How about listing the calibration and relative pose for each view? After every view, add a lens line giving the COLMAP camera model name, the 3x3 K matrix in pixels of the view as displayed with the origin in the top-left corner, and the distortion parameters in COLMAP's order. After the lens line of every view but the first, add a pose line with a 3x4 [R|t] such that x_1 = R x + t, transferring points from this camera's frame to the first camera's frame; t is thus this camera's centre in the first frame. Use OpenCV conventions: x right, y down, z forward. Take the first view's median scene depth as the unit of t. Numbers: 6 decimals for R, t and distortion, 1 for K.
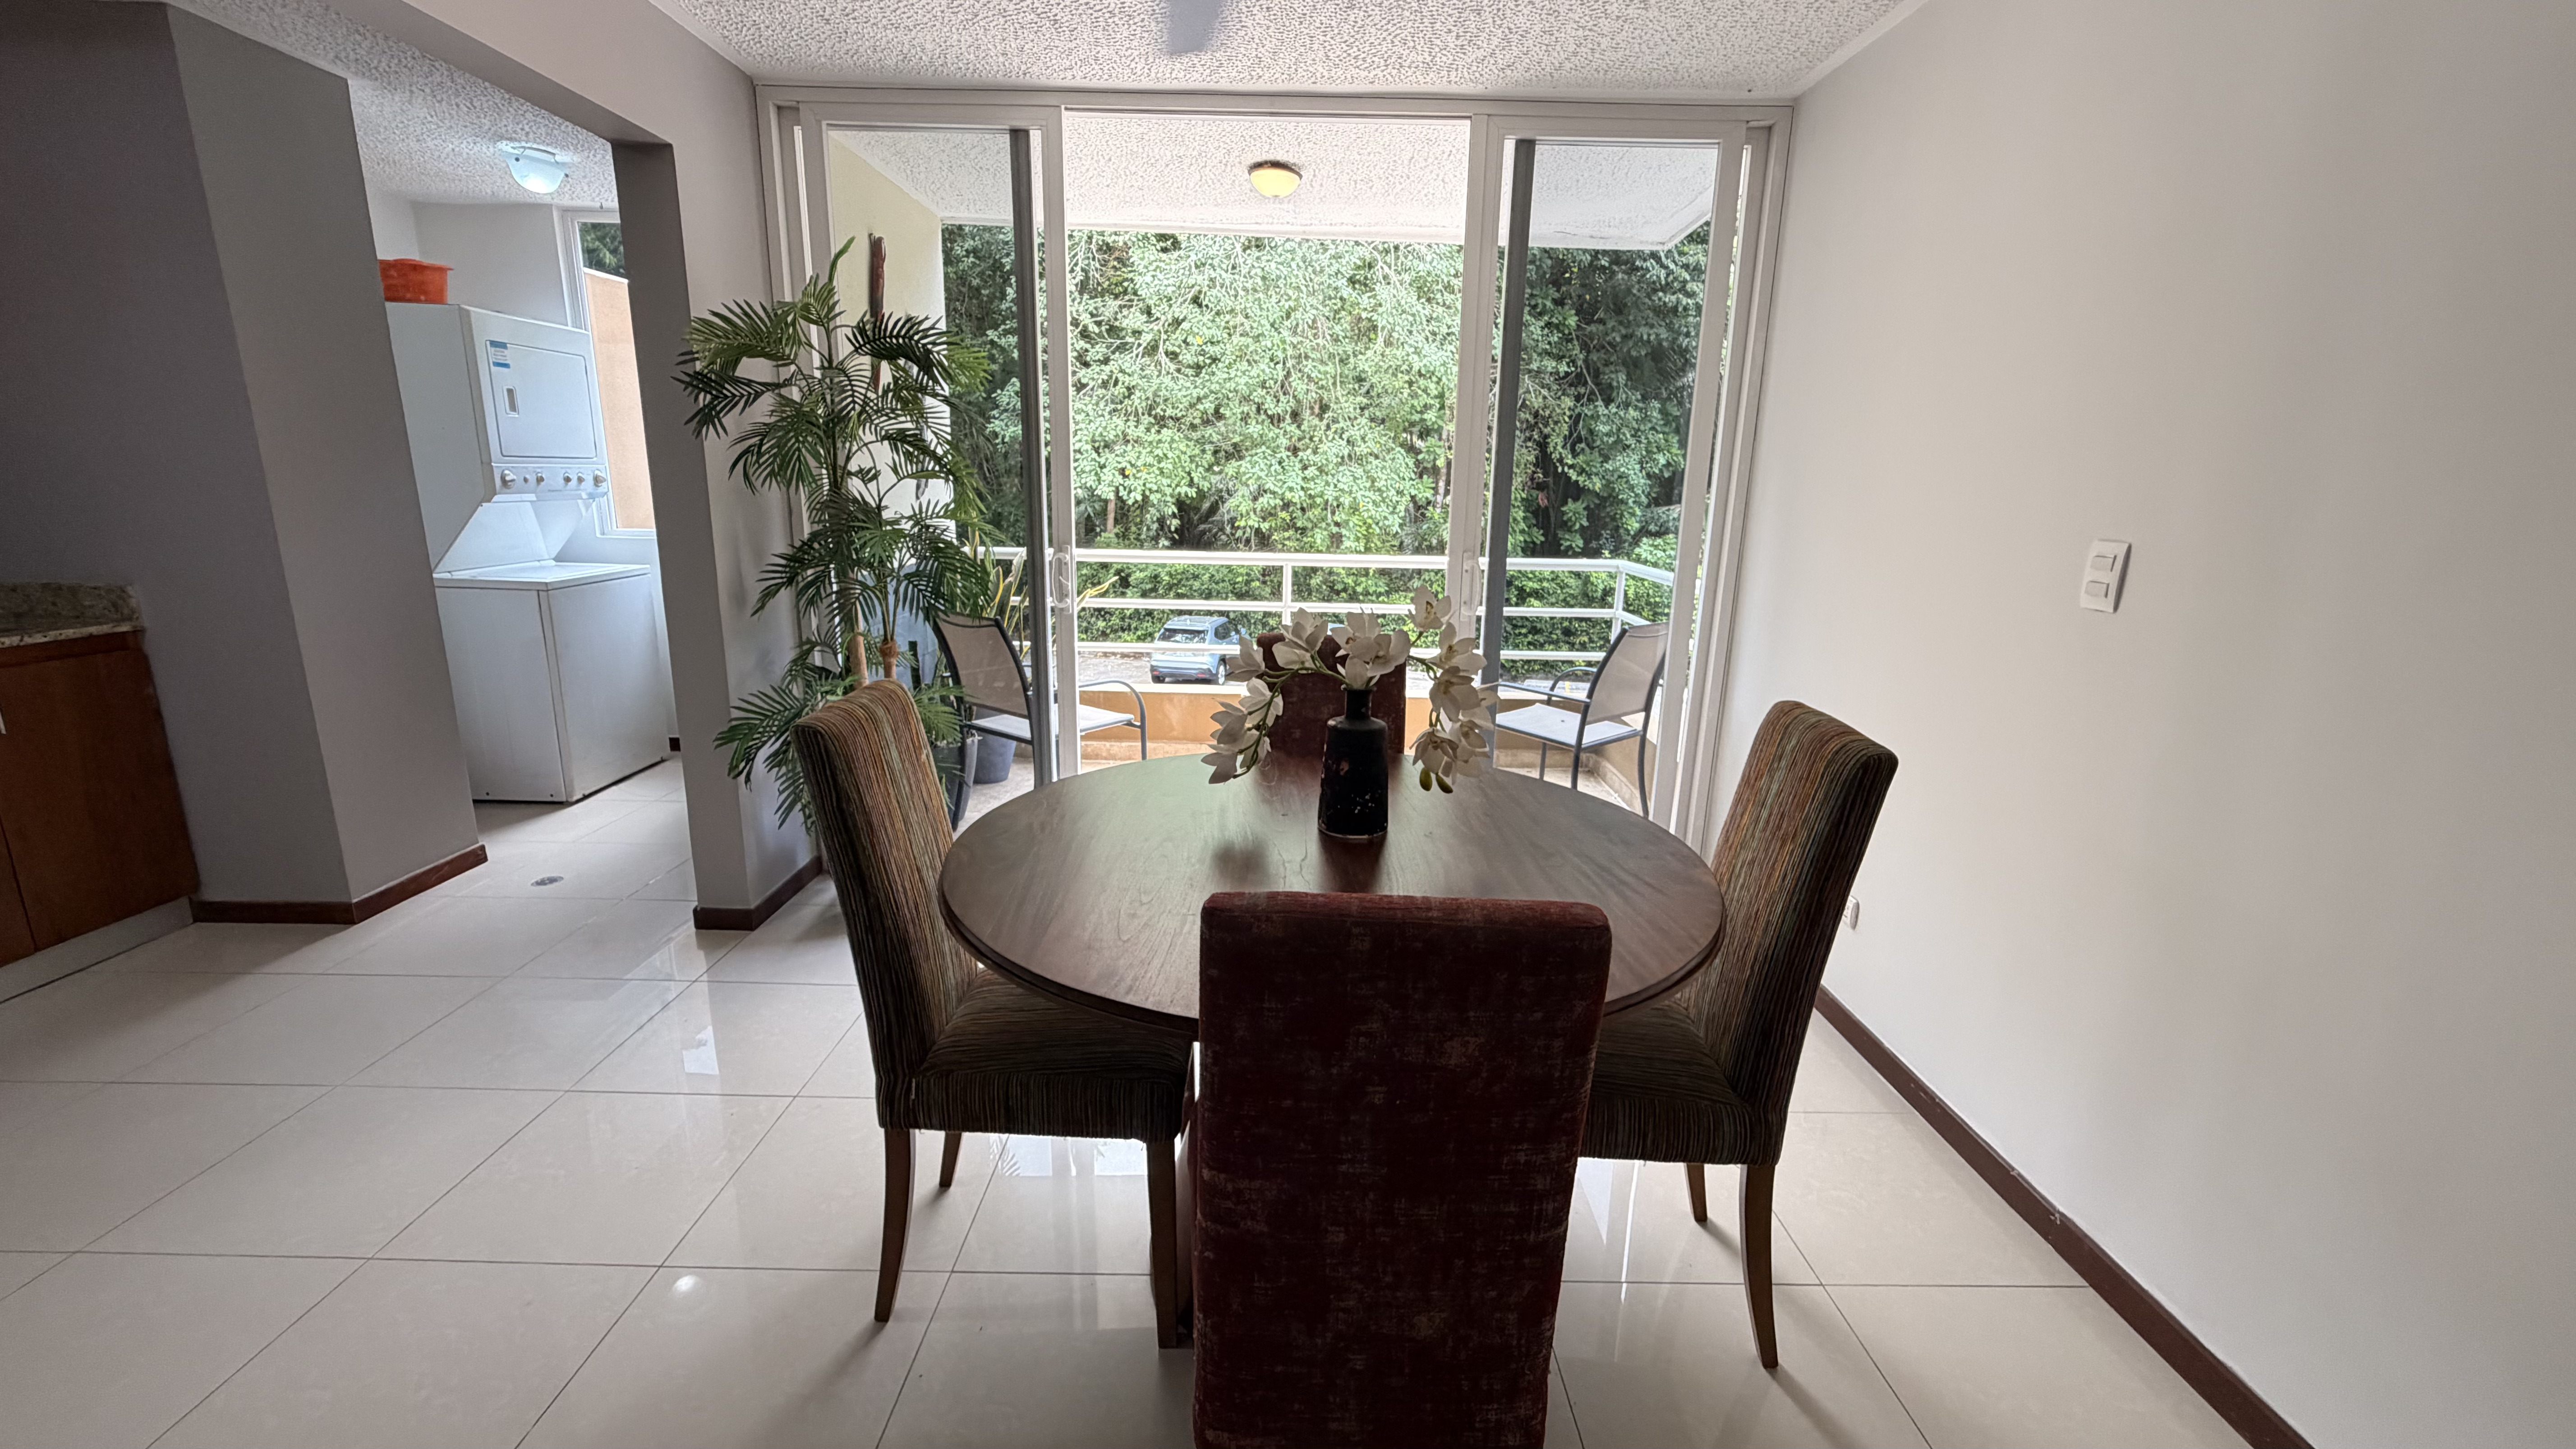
lens RADIAL K [[1028.7, 0, 1284.7], [0, 1028.7, 727.0], [0, 0, 1]] dist [0.000507, 0.000072]
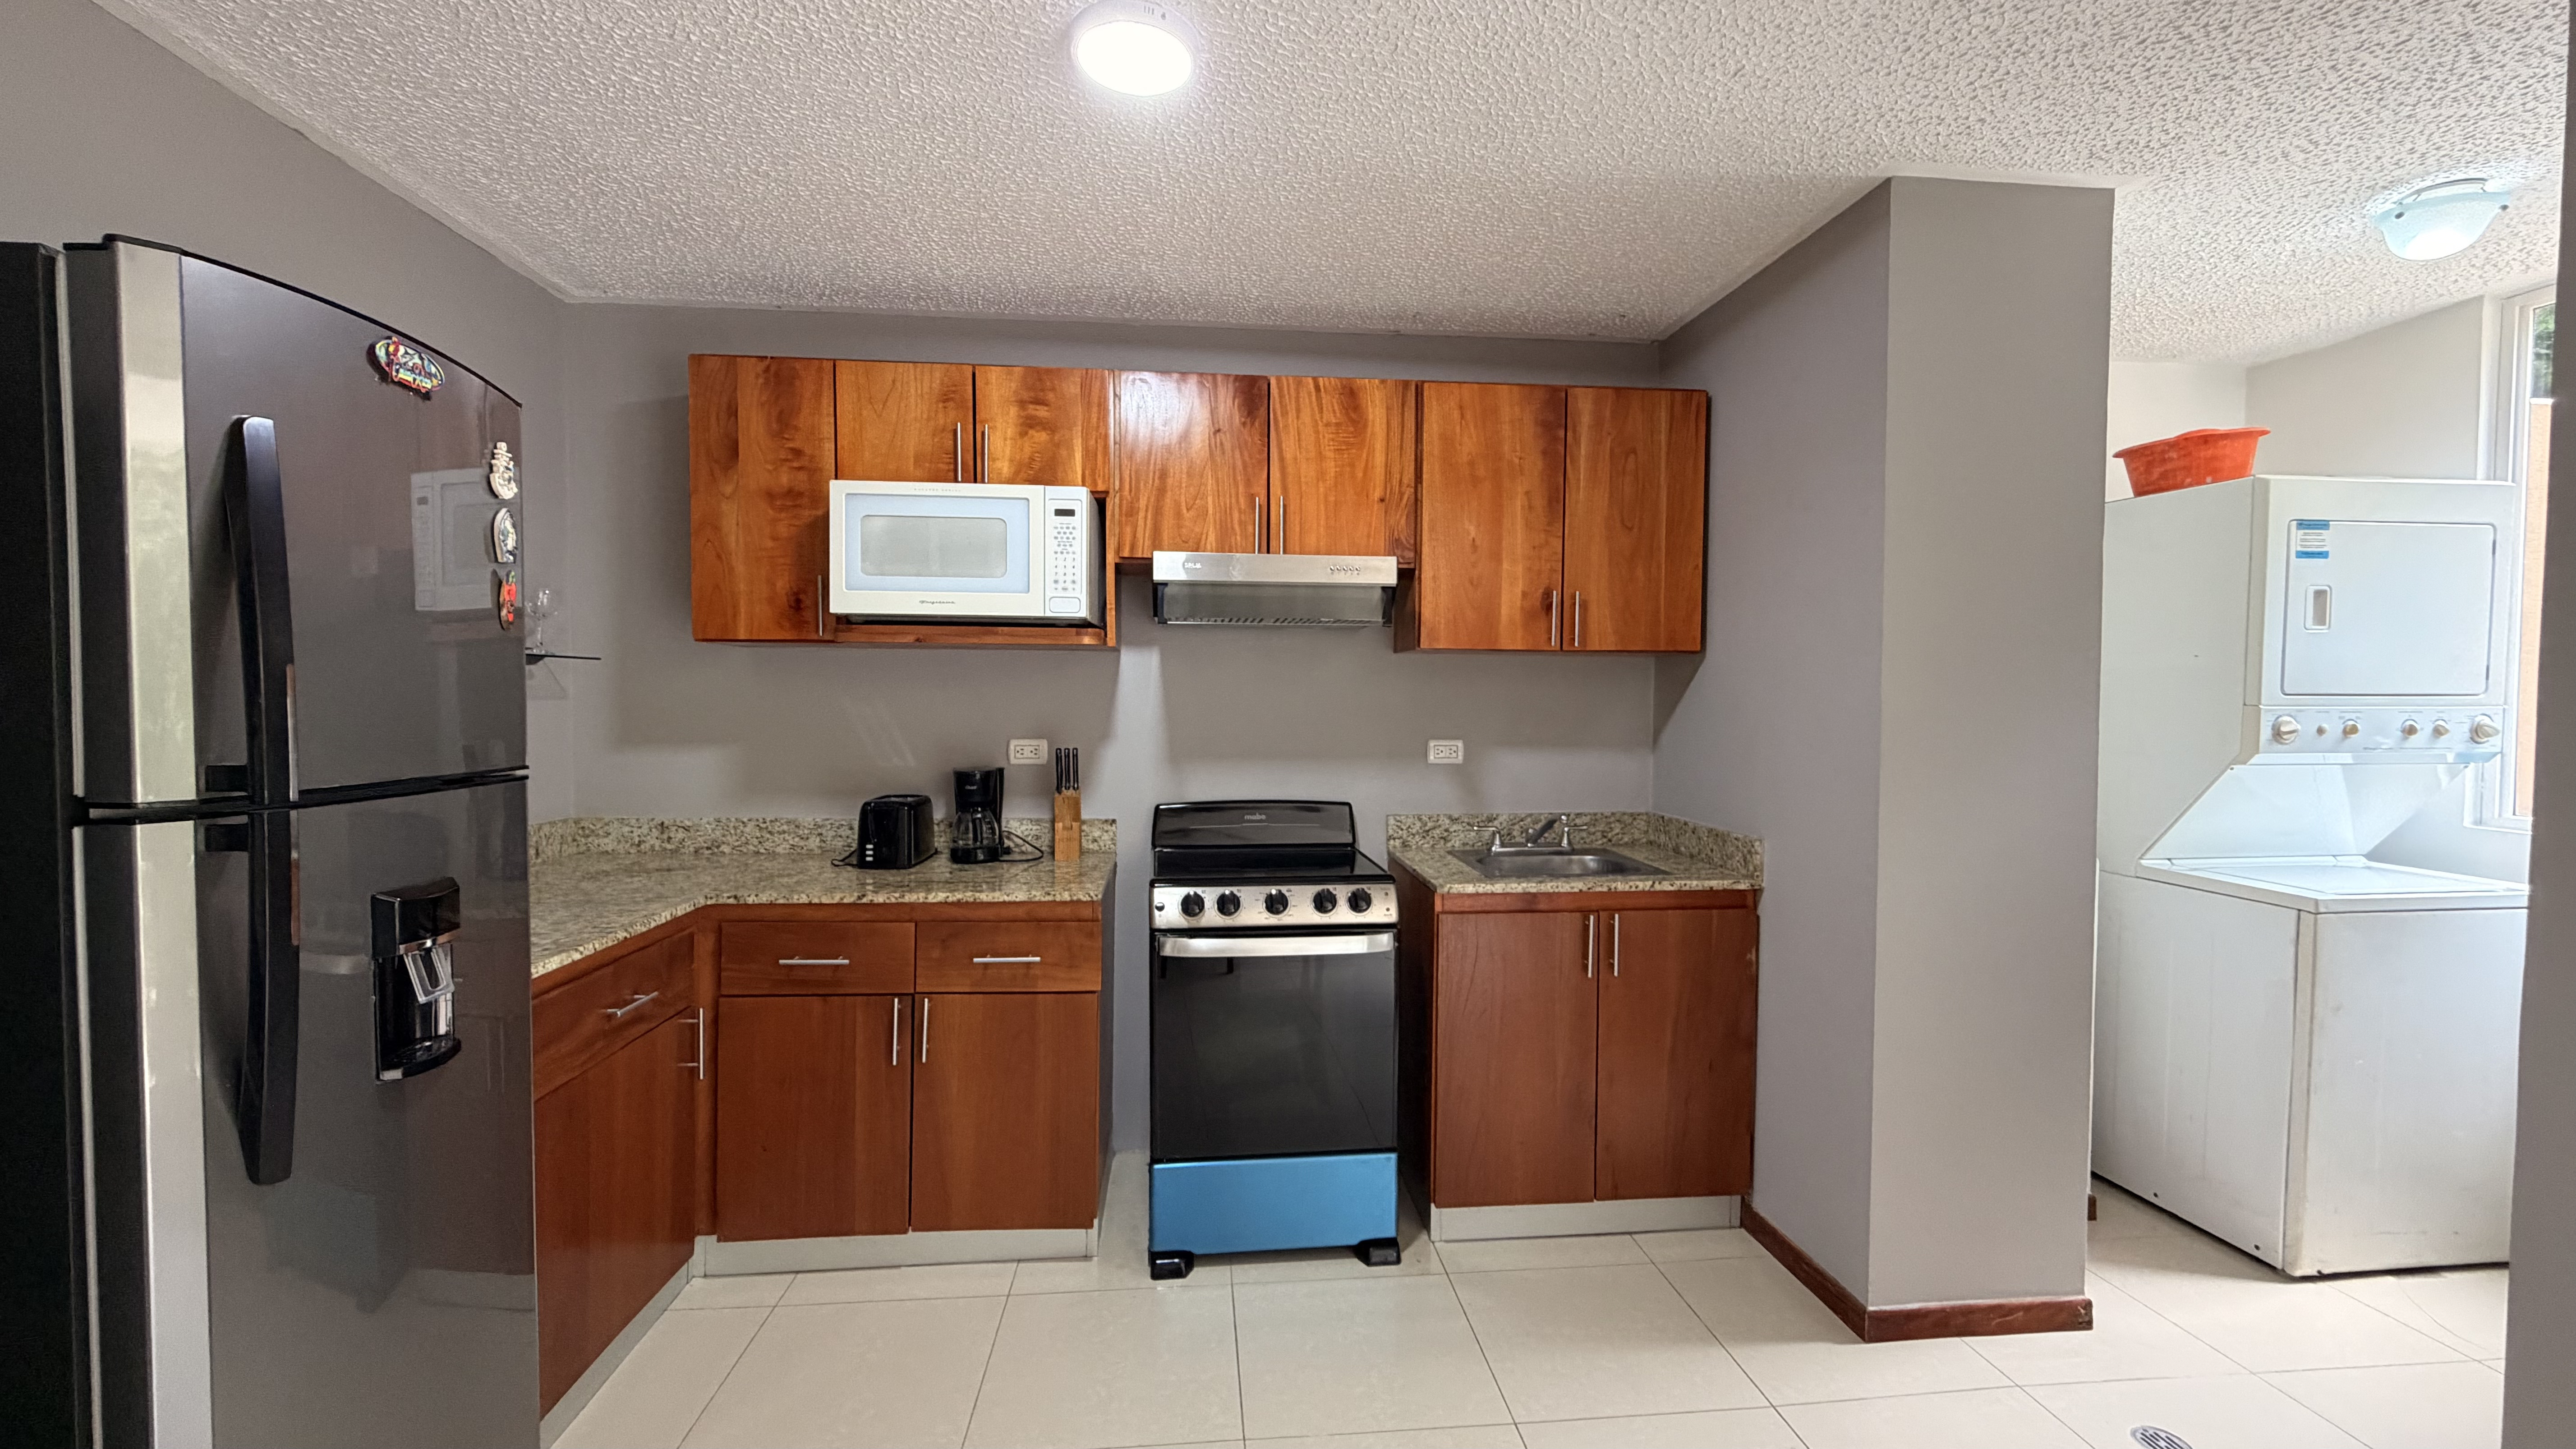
lens RADIAL K [[1028.7, 0, 1284.0], [0, 1028.7, 722.5], [0, 0, 1]] dist [0.000507, 0.000072]
pose [[0.097906, 0.007342, -0.995169, -0.034815], [-0.238629, 0.970974, -0.016313, -0.016372], [0.966163, 0.239073, 0.096816, 0.063980]]
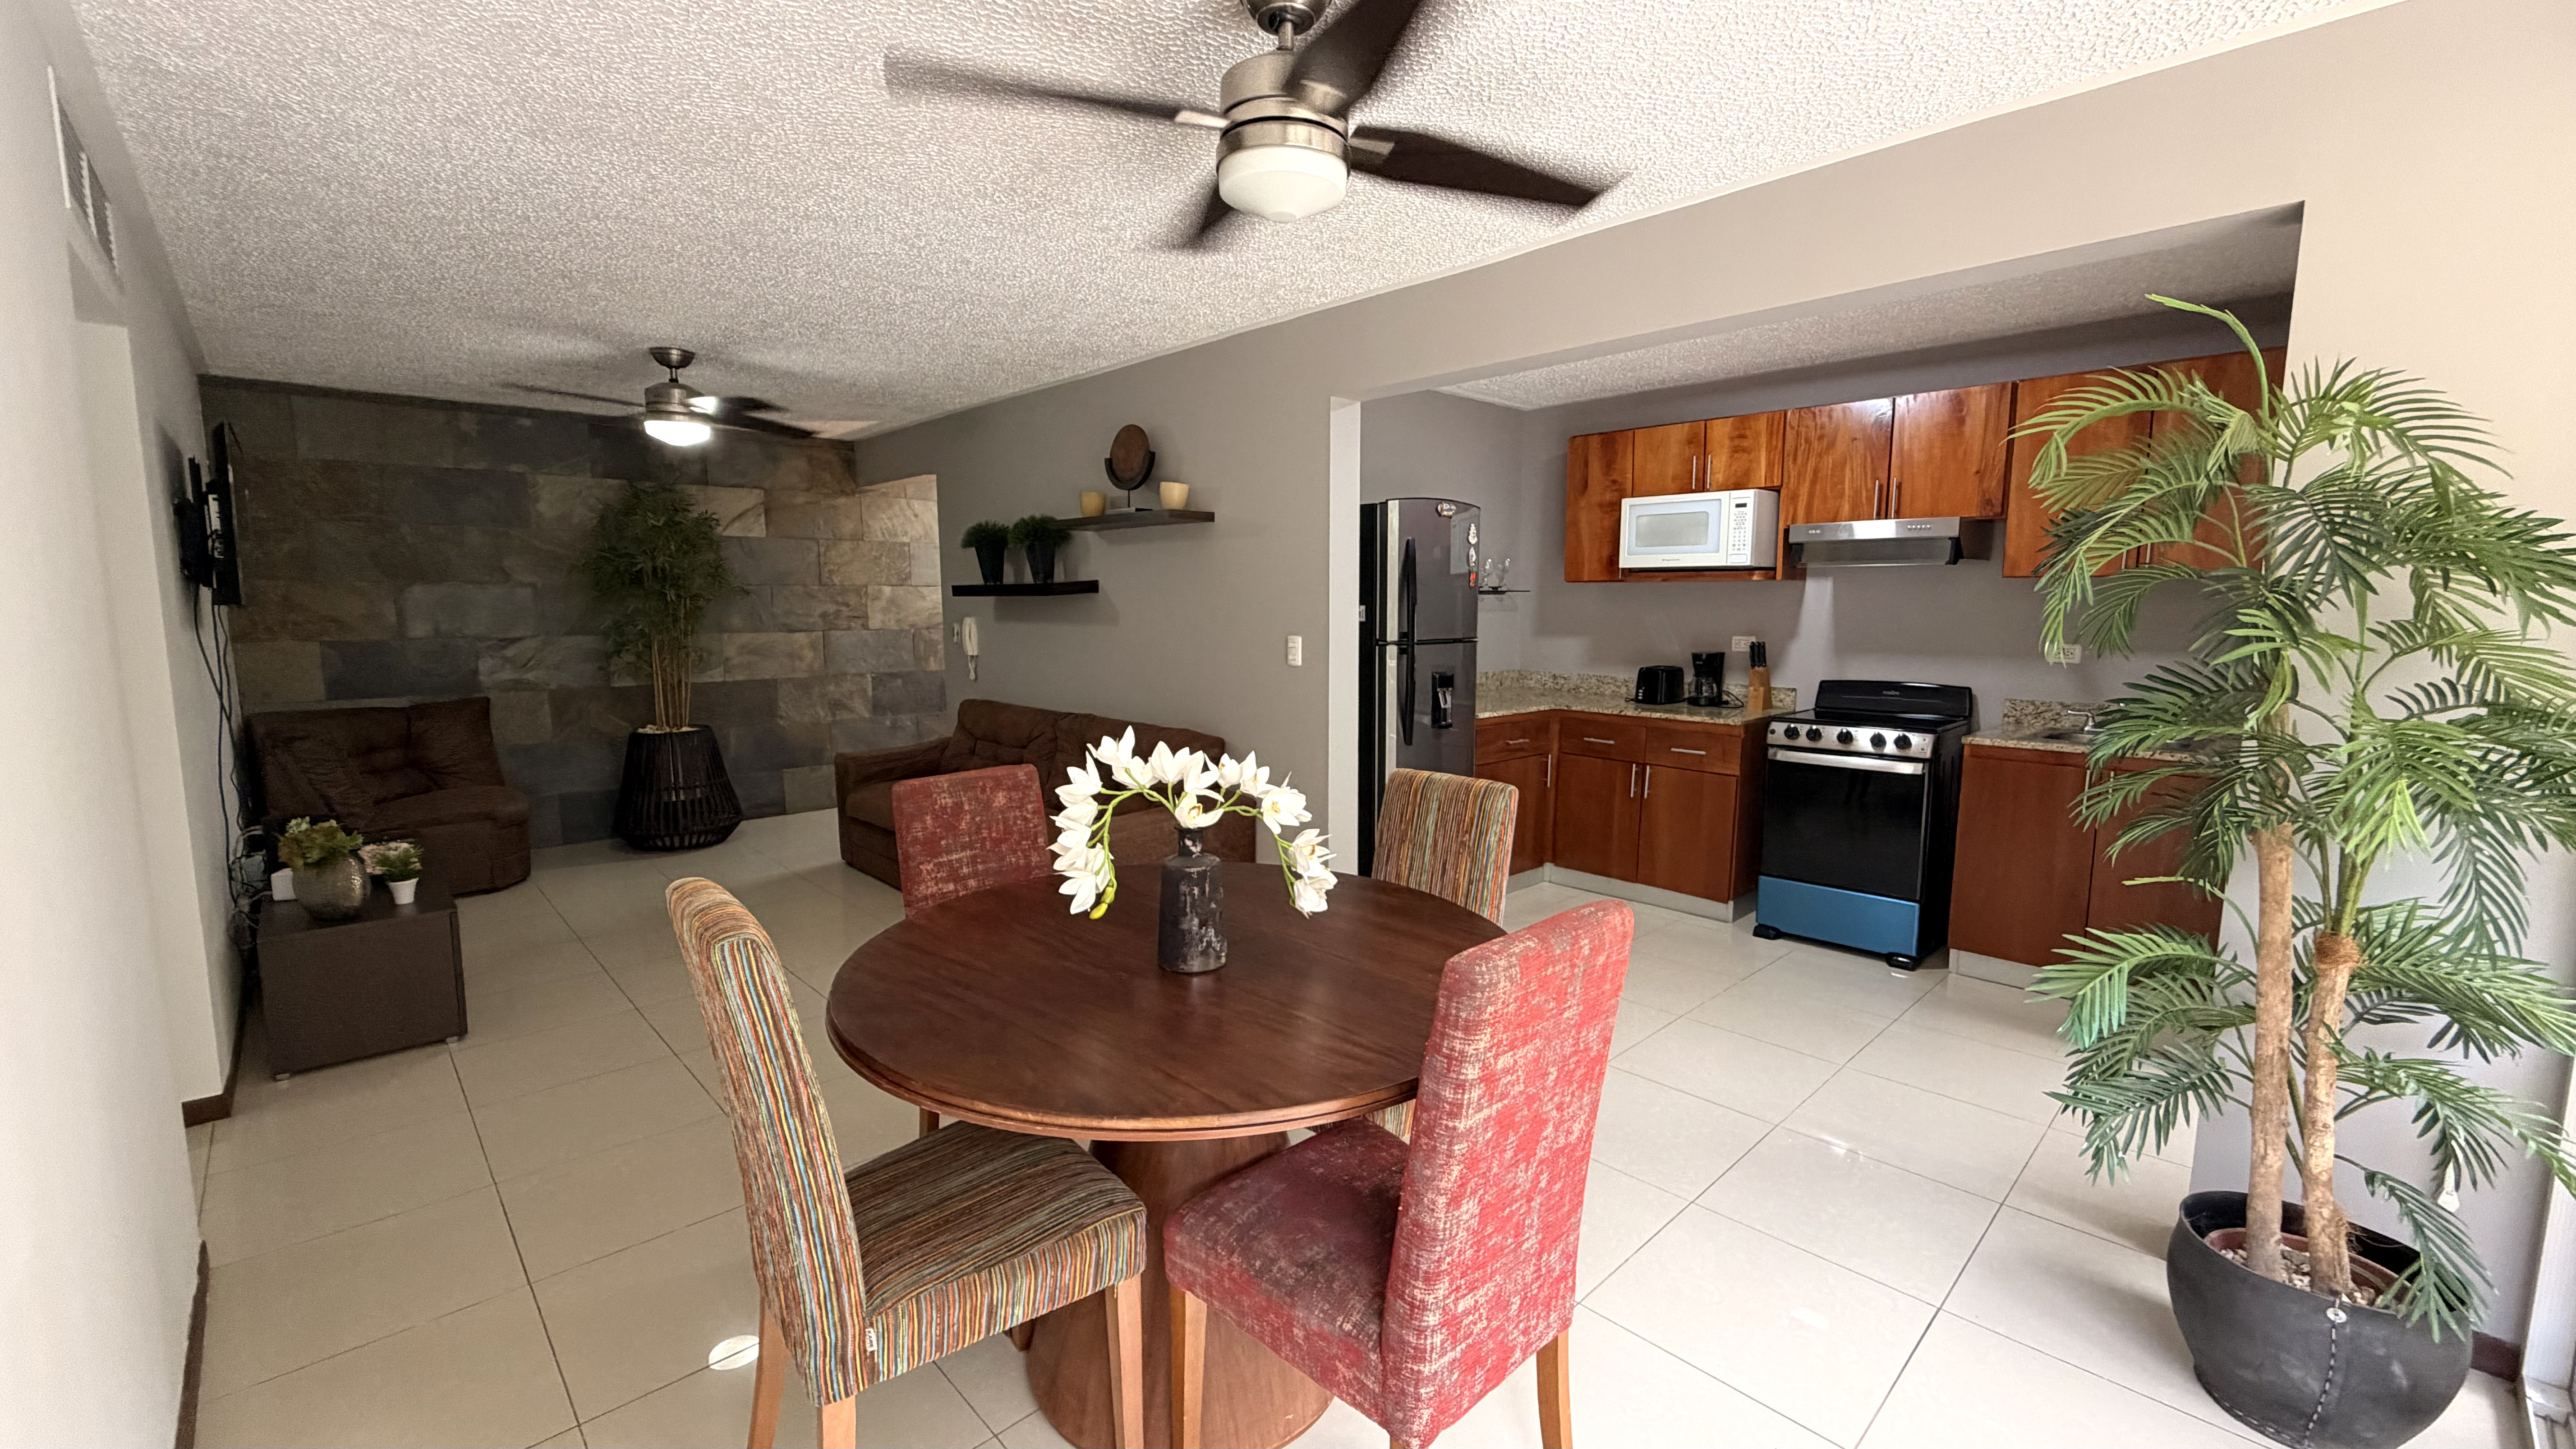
lens RADIAL K [[1028.7, 0, 1281.4], [0, 1028.7, 726.2], [0, 0, 1]] dist [0.000507, 0.000072]
pose [[-0.722108, 0.066729, -0.688554, 0.056498], [-0.176293, 0.944723, 0.276439, -0.034515], [0.668940, 0.321006, -0.670429, 0.135924]]
